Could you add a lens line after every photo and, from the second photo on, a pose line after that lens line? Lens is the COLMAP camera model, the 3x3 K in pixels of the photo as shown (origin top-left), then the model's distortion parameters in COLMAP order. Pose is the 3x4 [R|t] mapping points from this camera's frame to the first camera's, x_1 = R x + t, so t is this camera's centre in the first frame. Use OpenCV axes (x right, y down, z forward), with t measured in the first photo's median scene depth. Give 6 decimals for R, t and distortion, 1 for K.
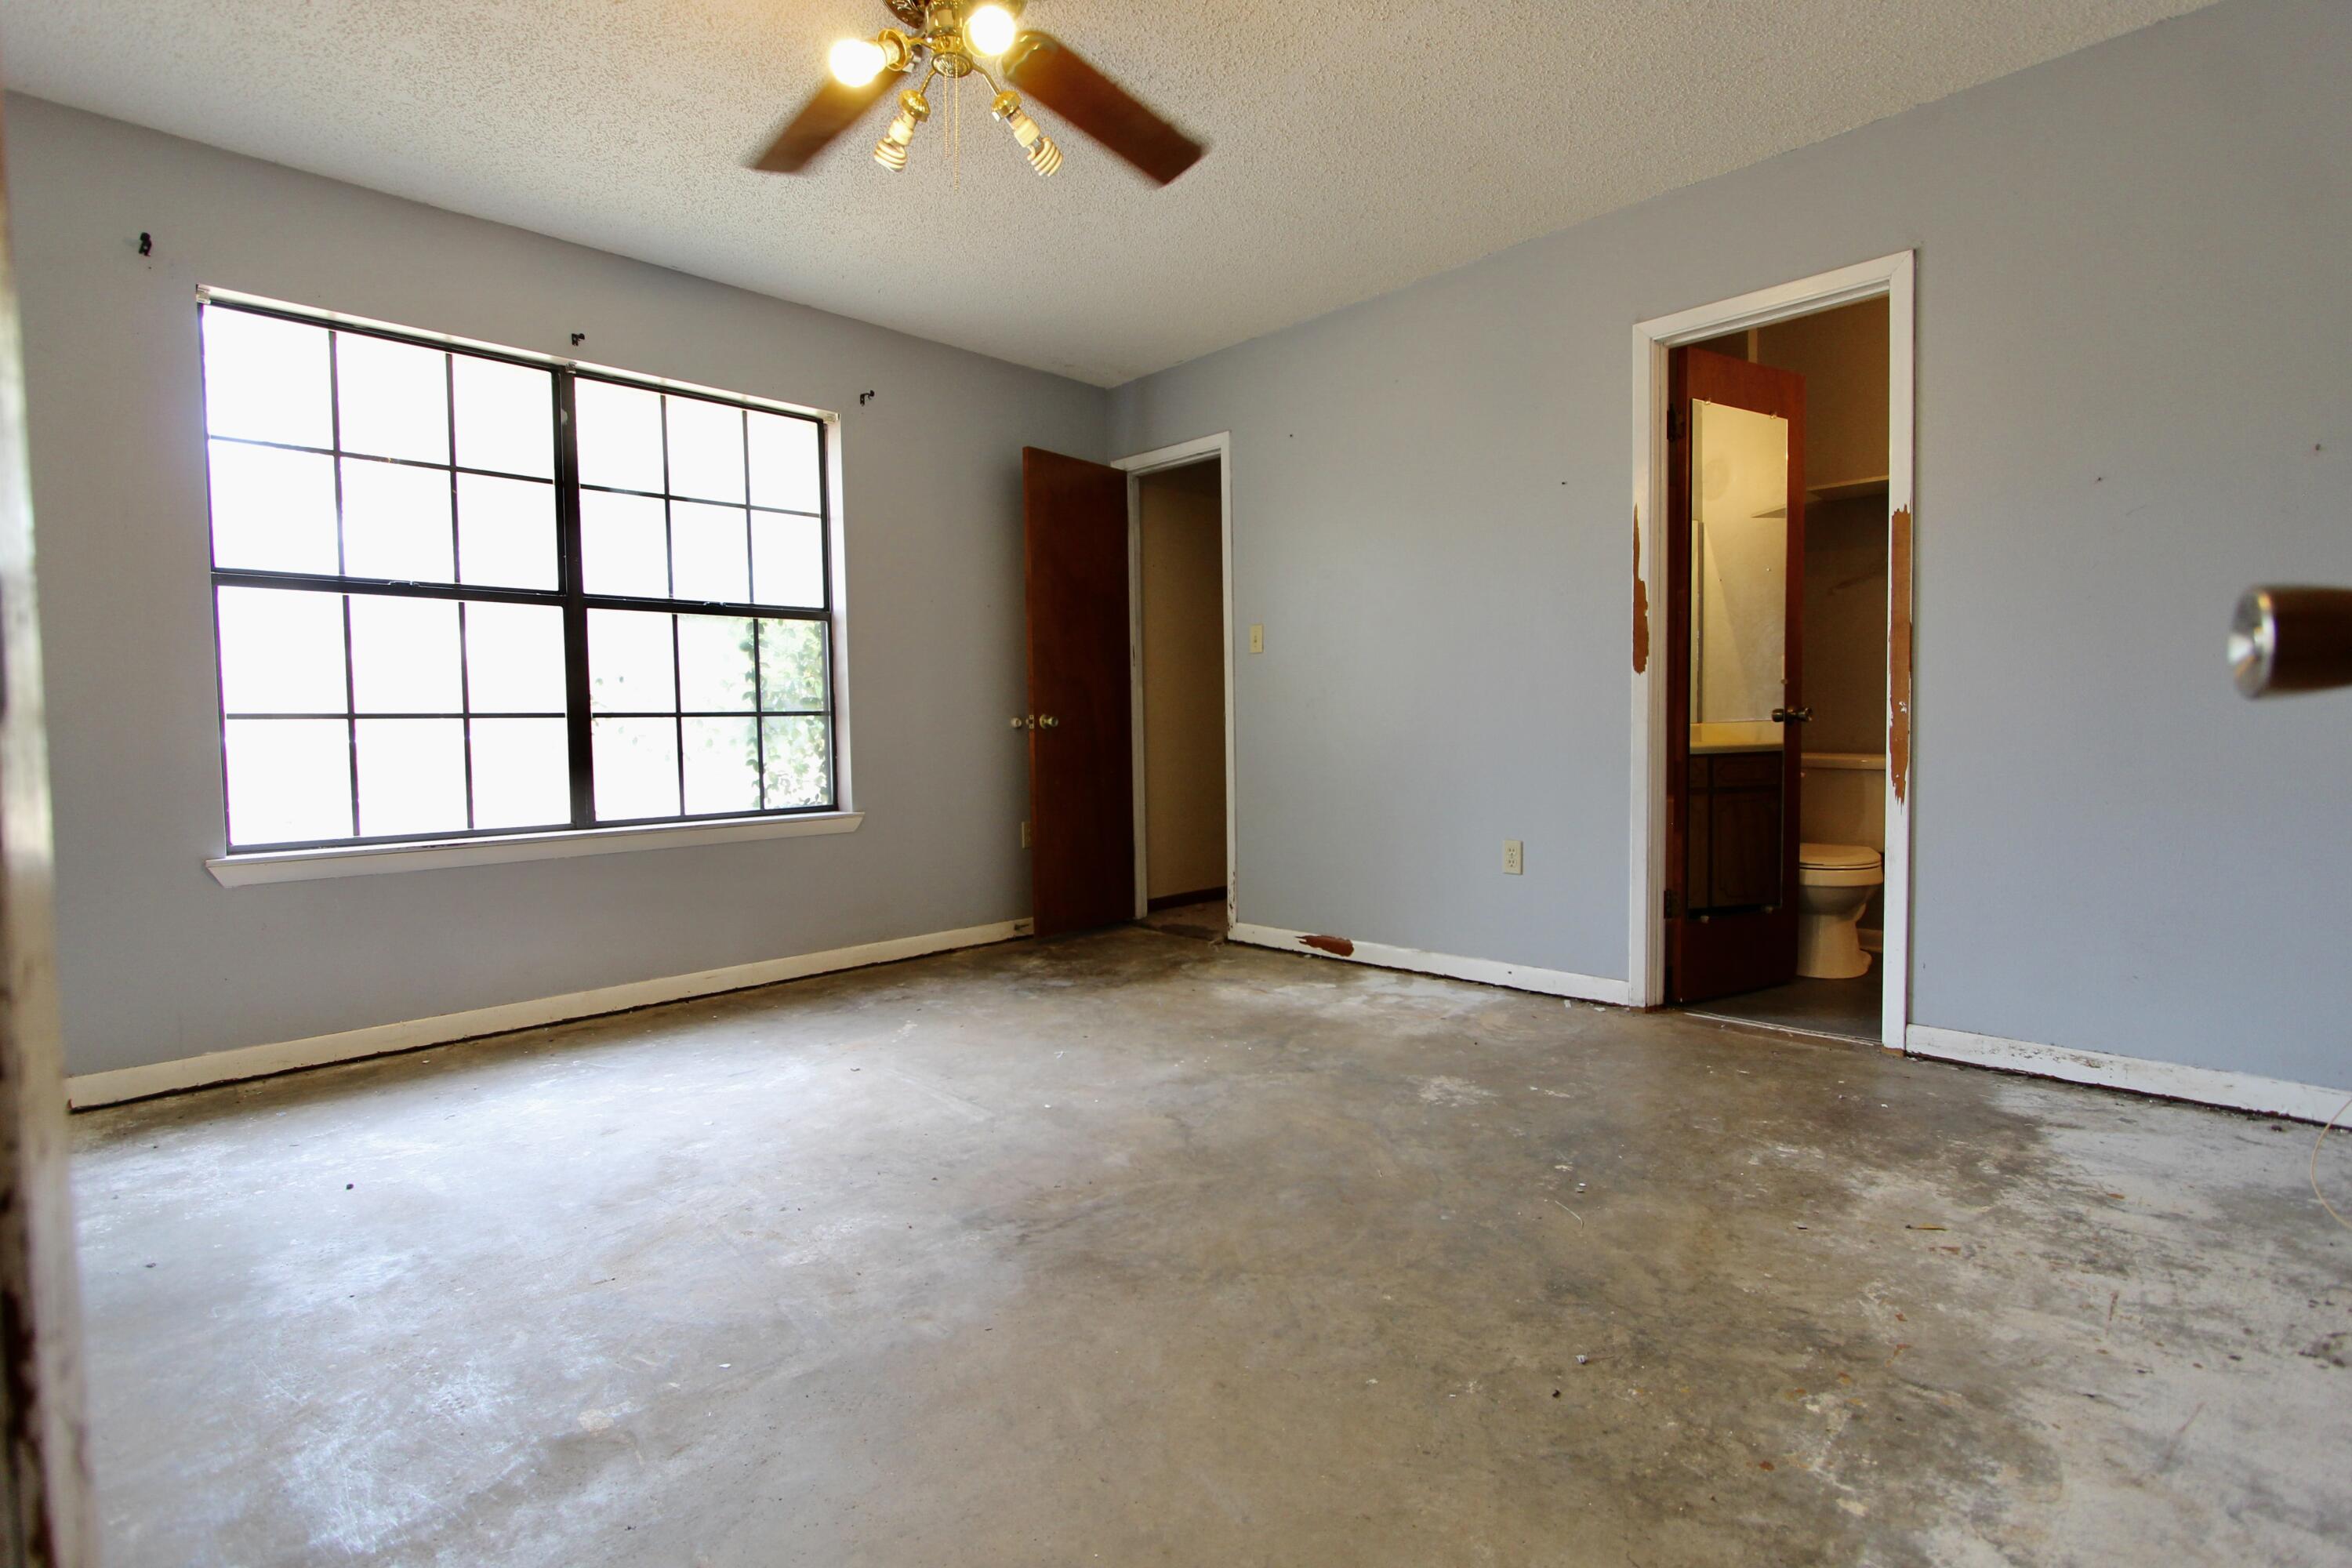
lens RADIAL K [[1088.1, 0, 1177.9], [0, 1088.1, 778.3], [0, 0, 1]] dist [-0.016142, 0.002013]
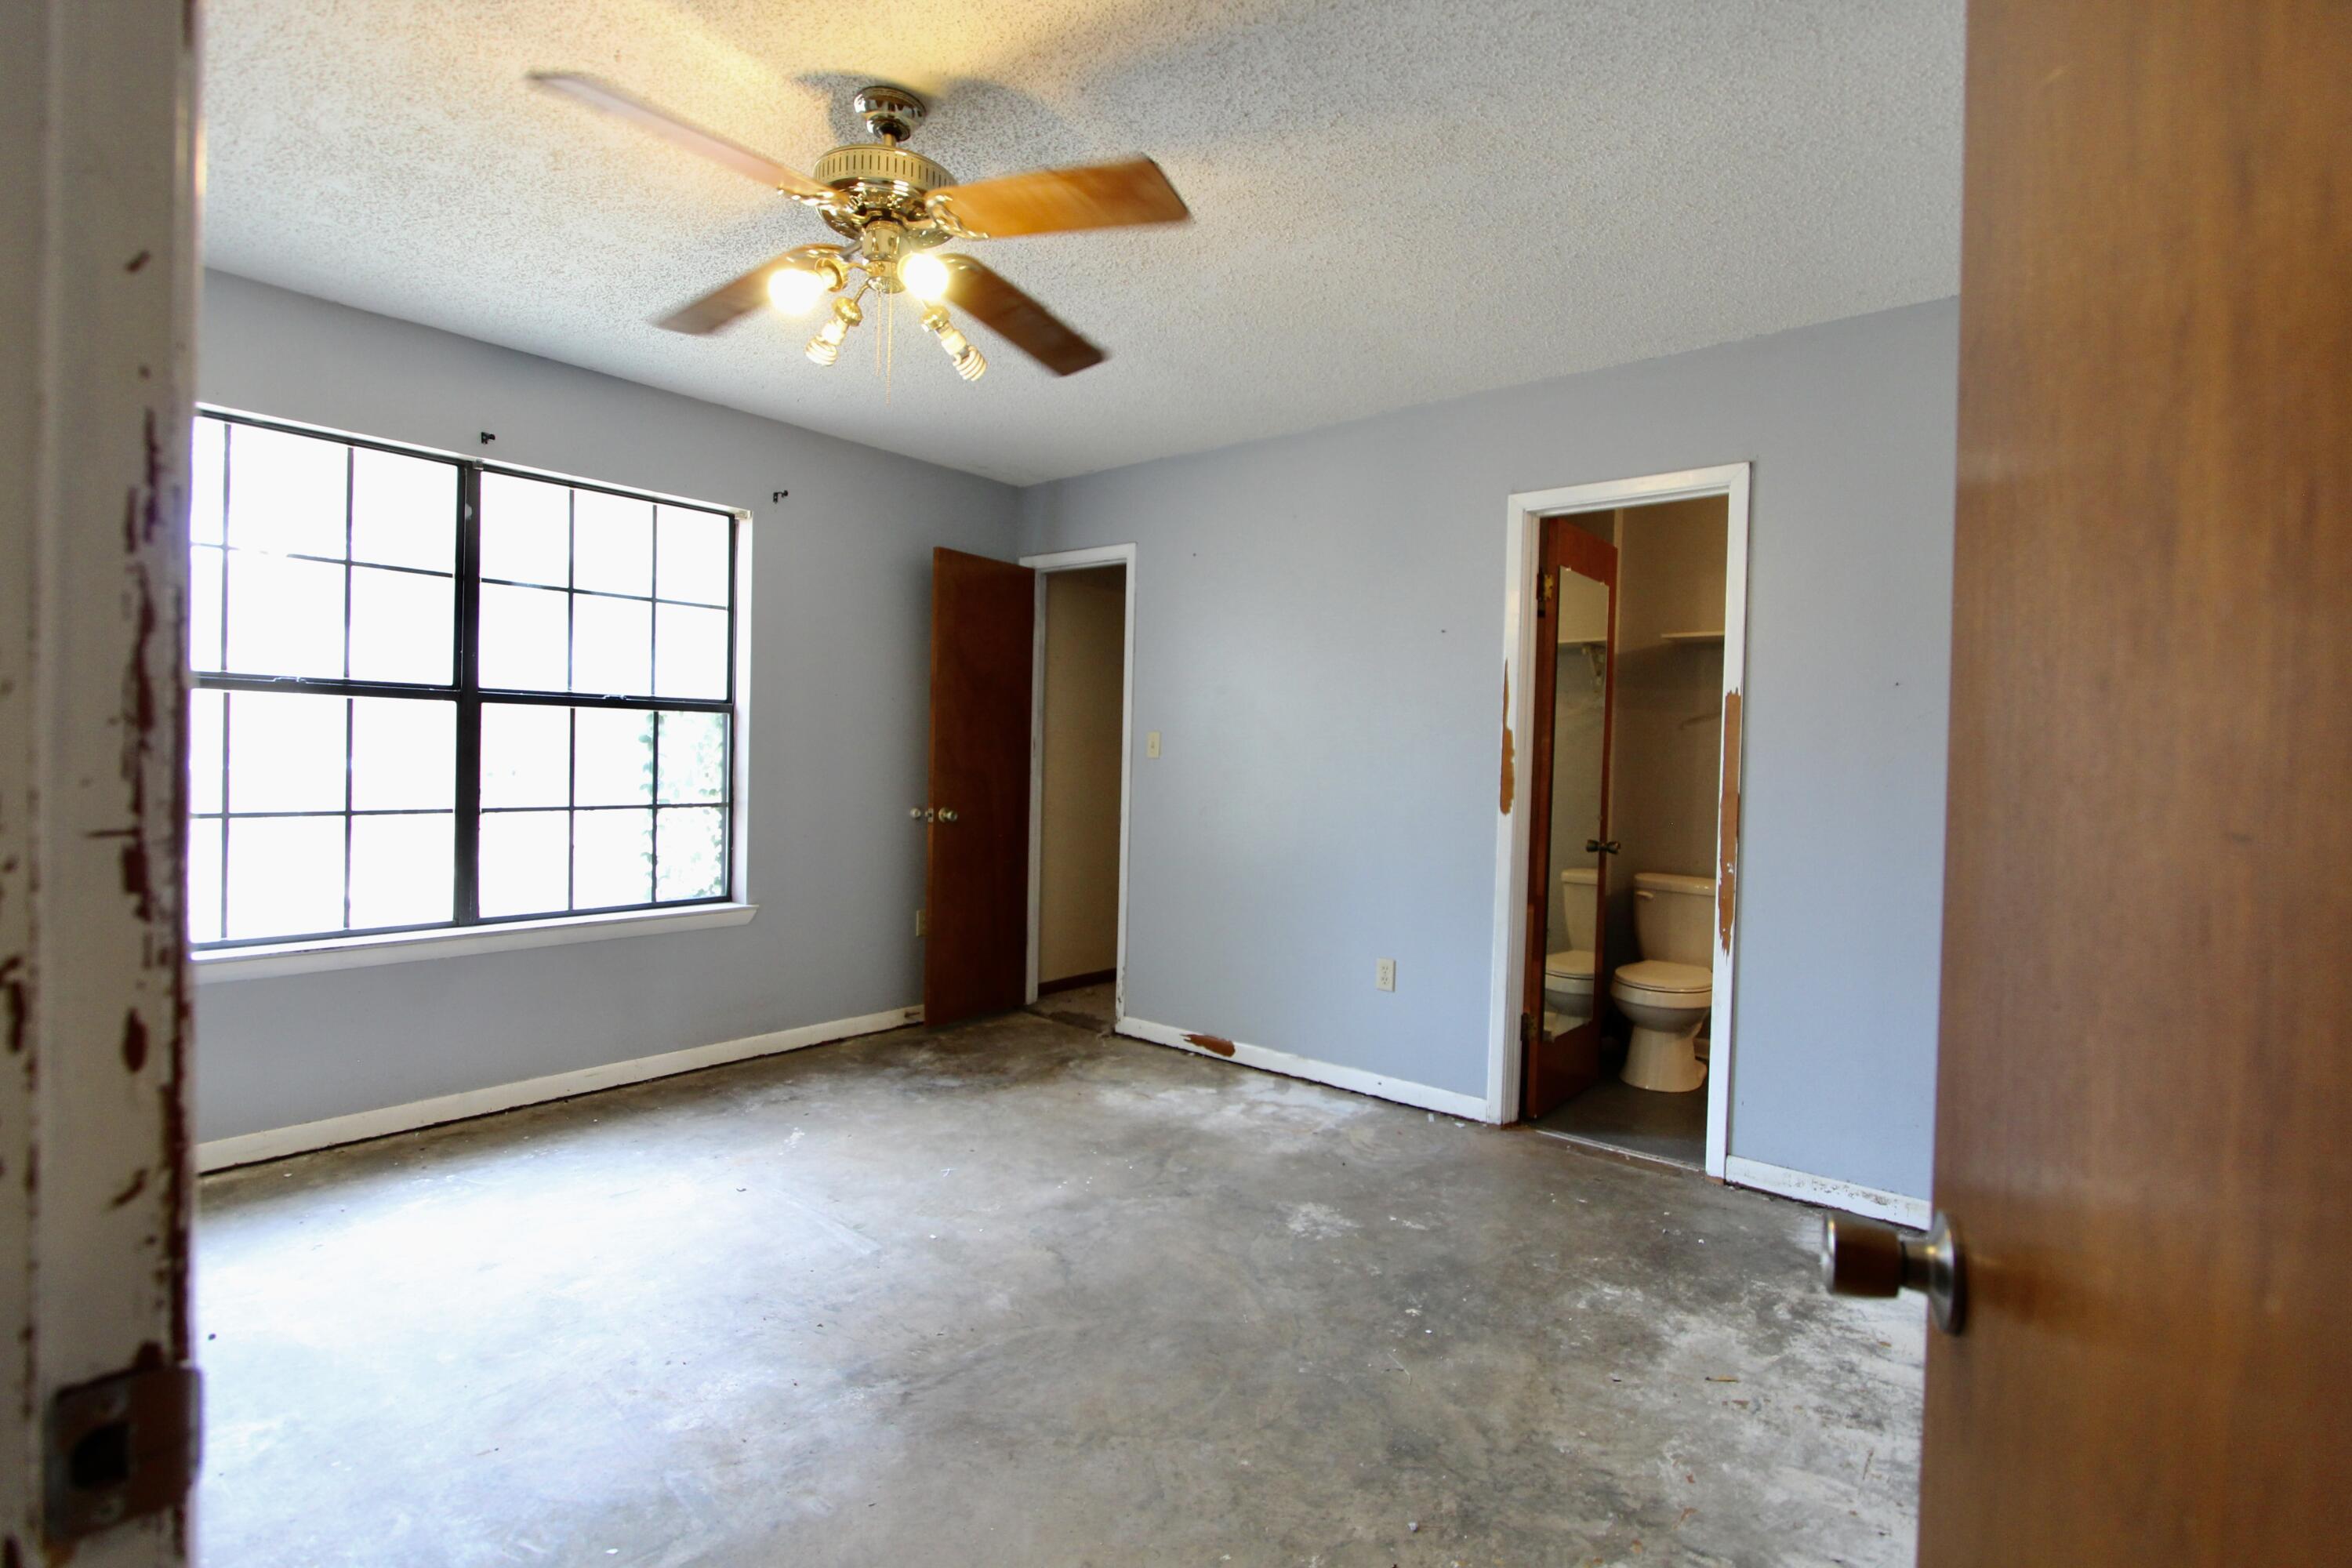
lens RADIAL K [[1088.1, 0, 1178.1], [0, 1088.1, 778.0], [0, 0, 1]] dist [-0.016142, 0.002013]
pose [[0.994789, 0.039988, 0.093782, -0.001857], [-0.037555, 0.998914, -0.027560, -0.119174], [-0.094783, 0.023895, 0.995211, -0.062687]]
